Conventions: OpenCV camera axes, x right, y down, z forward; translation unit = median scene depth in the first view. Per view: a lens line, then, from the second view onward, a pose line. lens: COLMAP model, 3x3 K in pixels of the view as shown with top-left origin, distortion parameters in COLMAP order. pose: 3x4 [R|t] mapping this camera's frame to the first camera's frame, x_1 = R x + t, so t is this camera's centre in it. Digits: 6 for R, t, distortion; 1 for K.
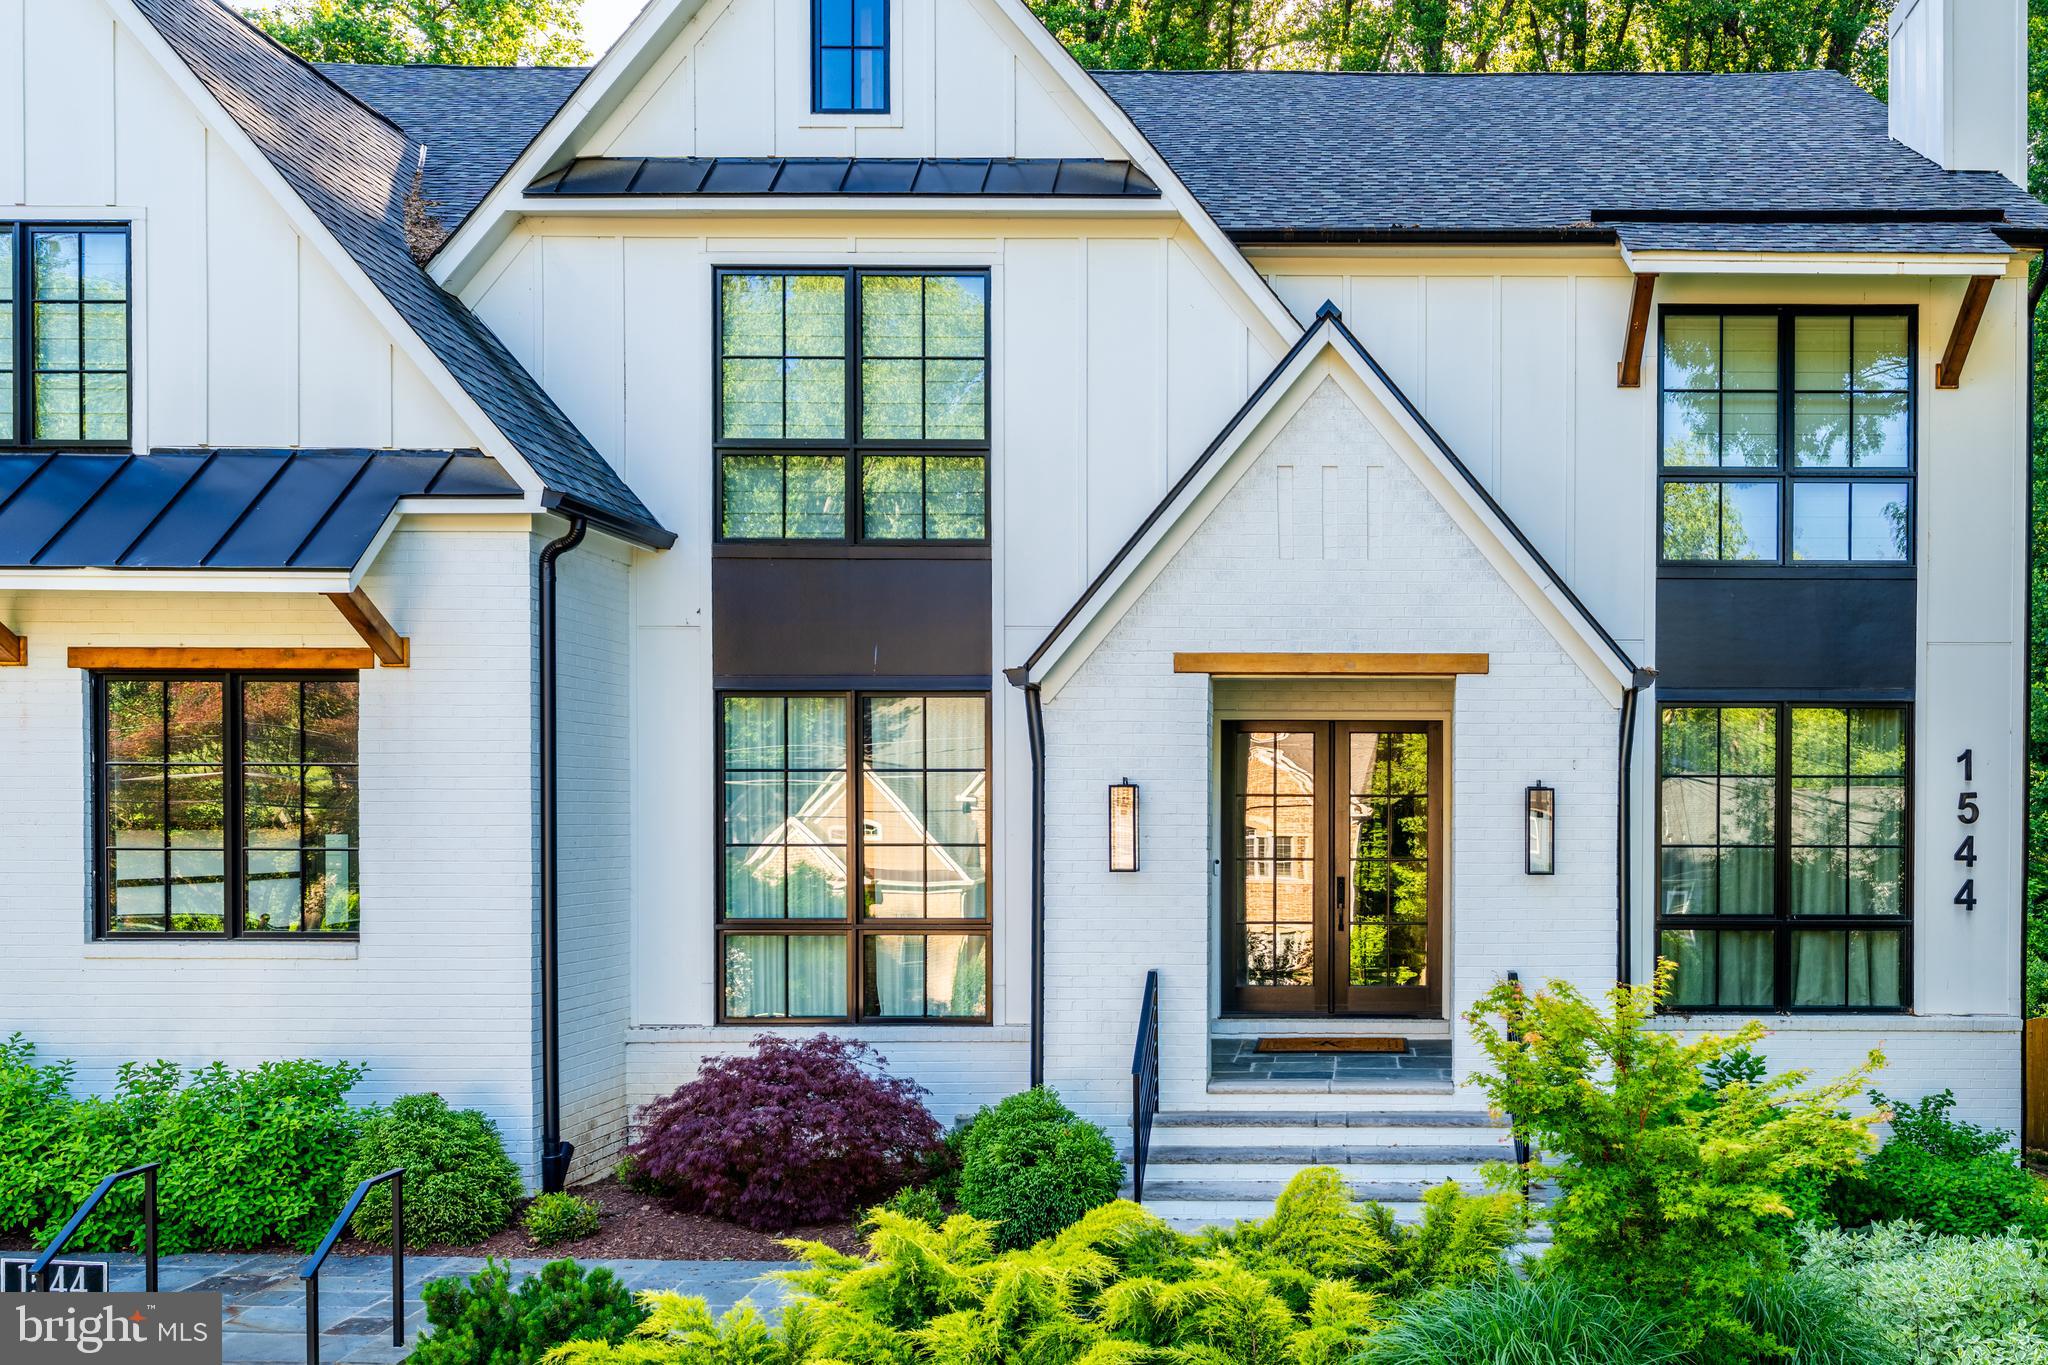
lens RADIAL K [[1817.5, 0, 1387.1], [0, 1817.5, 843.9], [0, 0, 1]] dist [-0.002789, 0.003129]
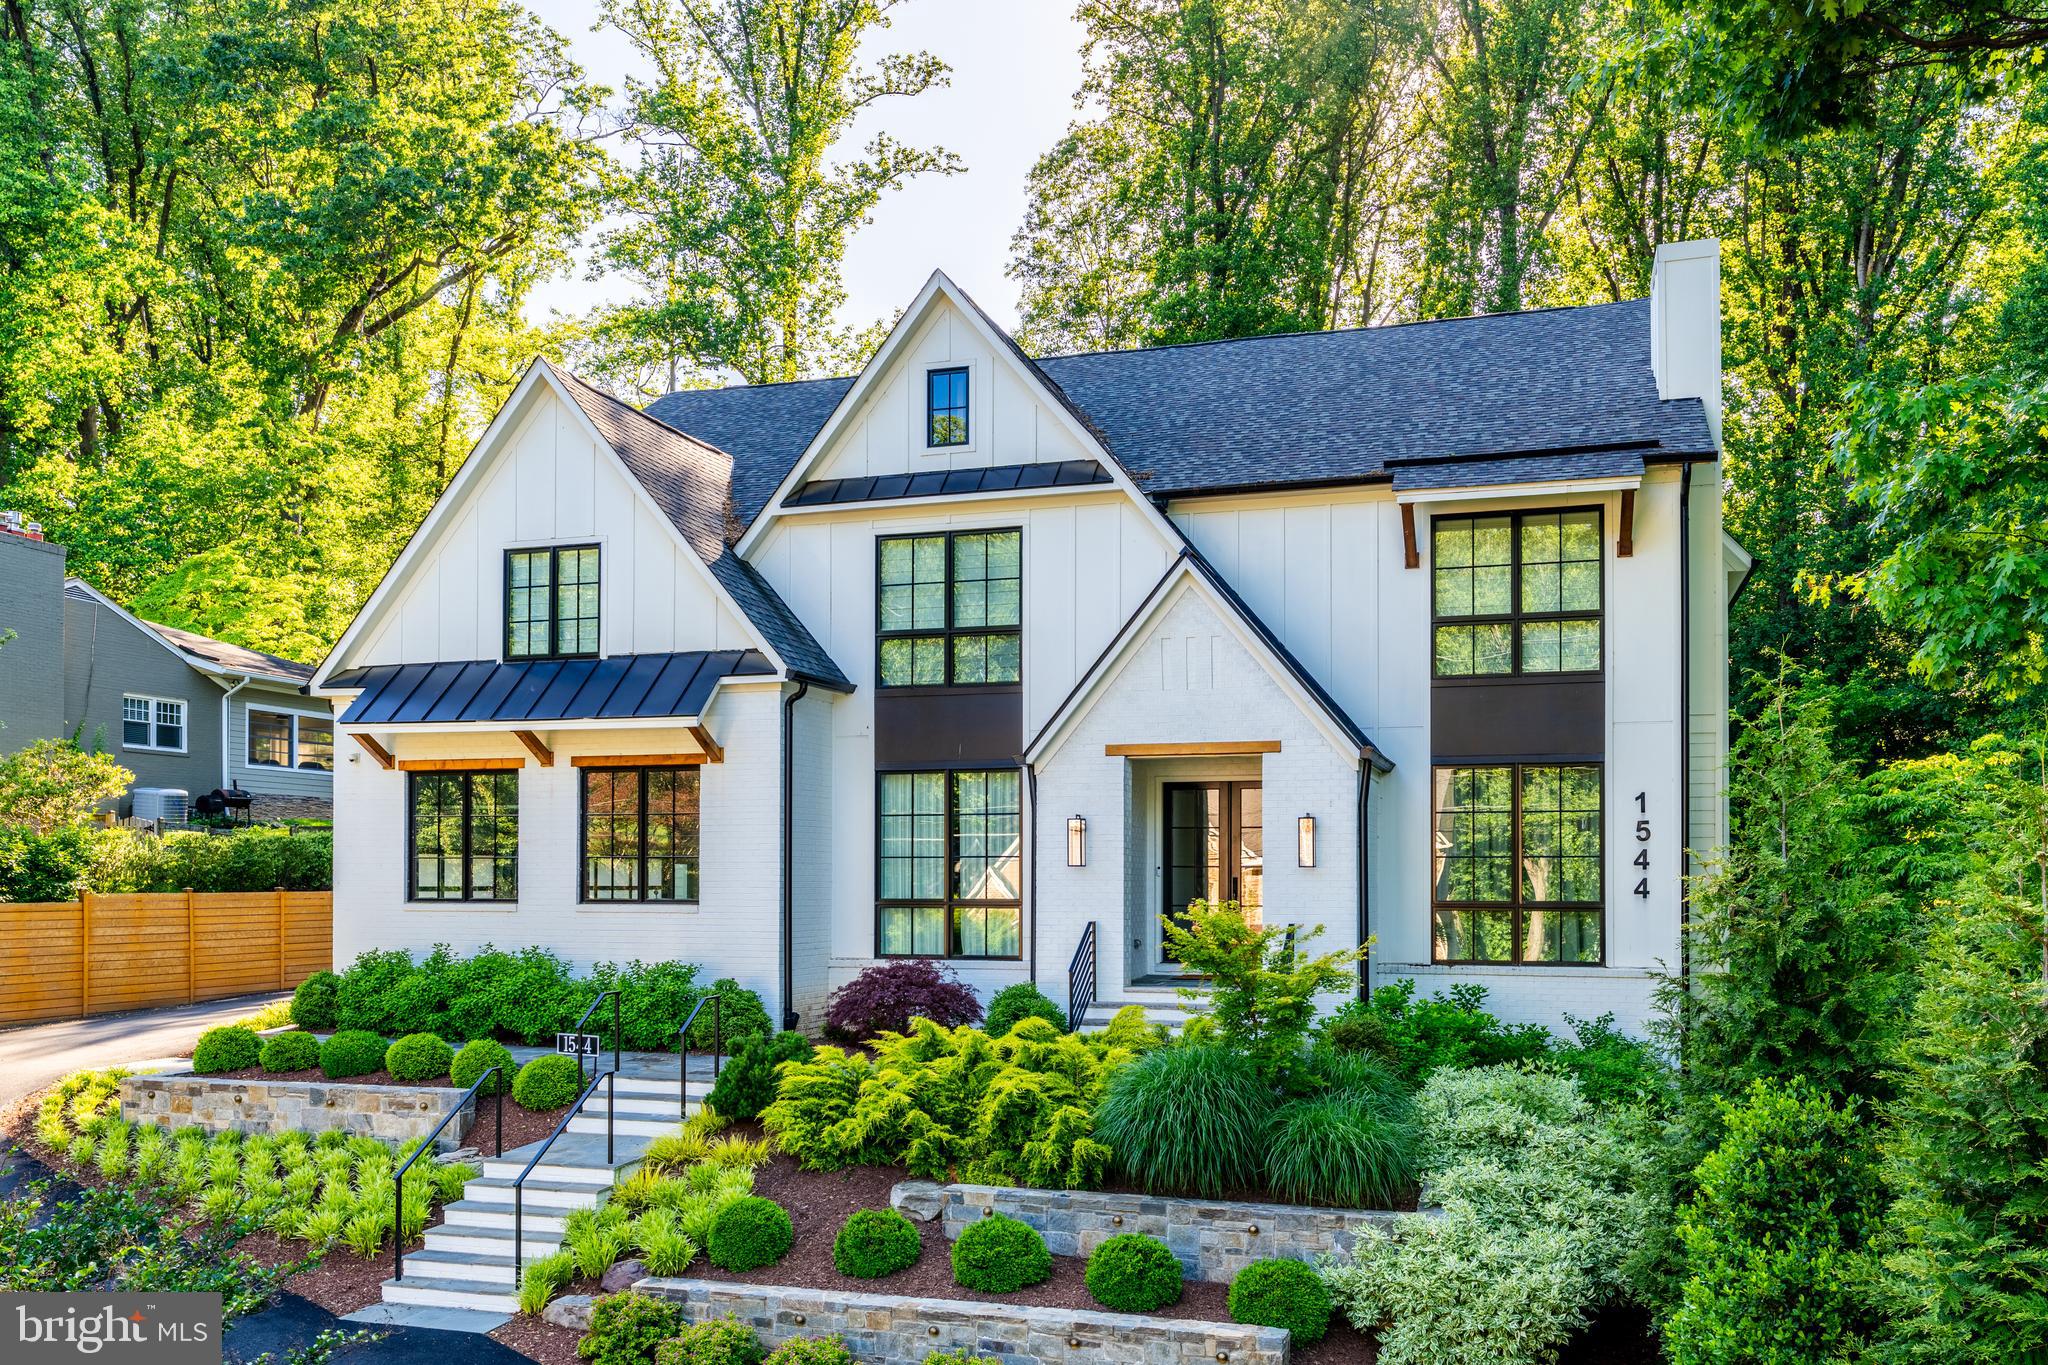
lens RADIAL K [[1761.8, 0, 1023.8], [0, 1761.8, 849.0], [0, 0, 1]] dist [0.001057, -0.000864]
pose [[0.948569, -0.007331, -0.316486, 0.321311], [-0.003692, 0.999408, -0.034214, 0.051763], [0.316550, 0.033623, 0.947980, -0.604677]]
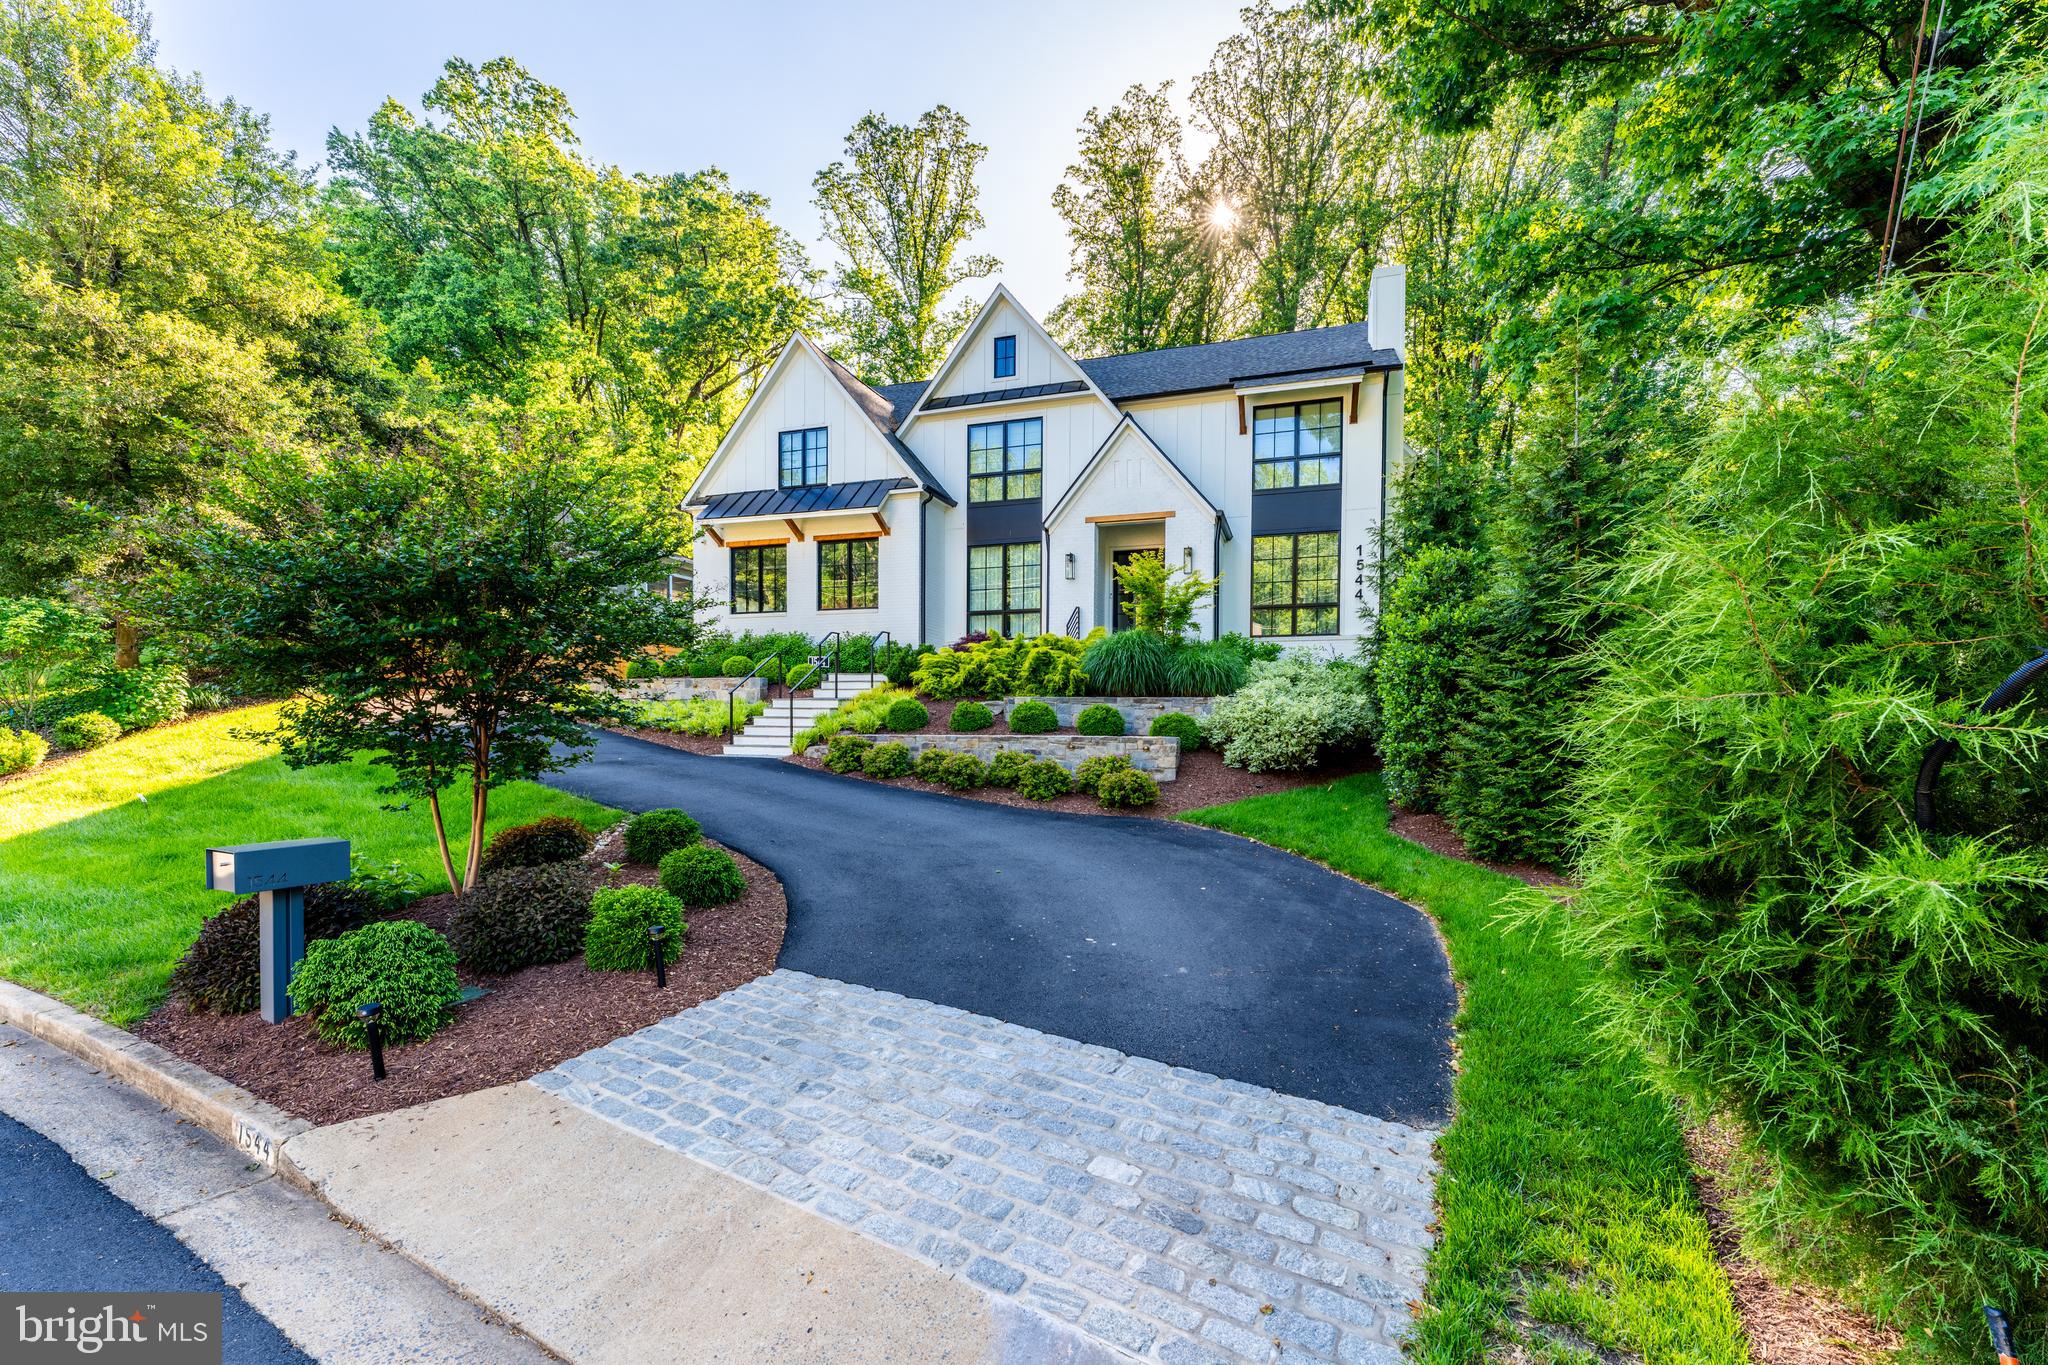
lens RADIAL K [[897.1, 0, 1020.0], [0, 897.1, 751.1], [0, 0, 1]] dist [0.000749, 0.000058]
pose [[0.942860, 0.010570, -0.333021, 0.312885], [-0.009011, 0.999940, 0.006226, 0.304461], [0.333066, -0.002869, 0.942899, -0.613658]]
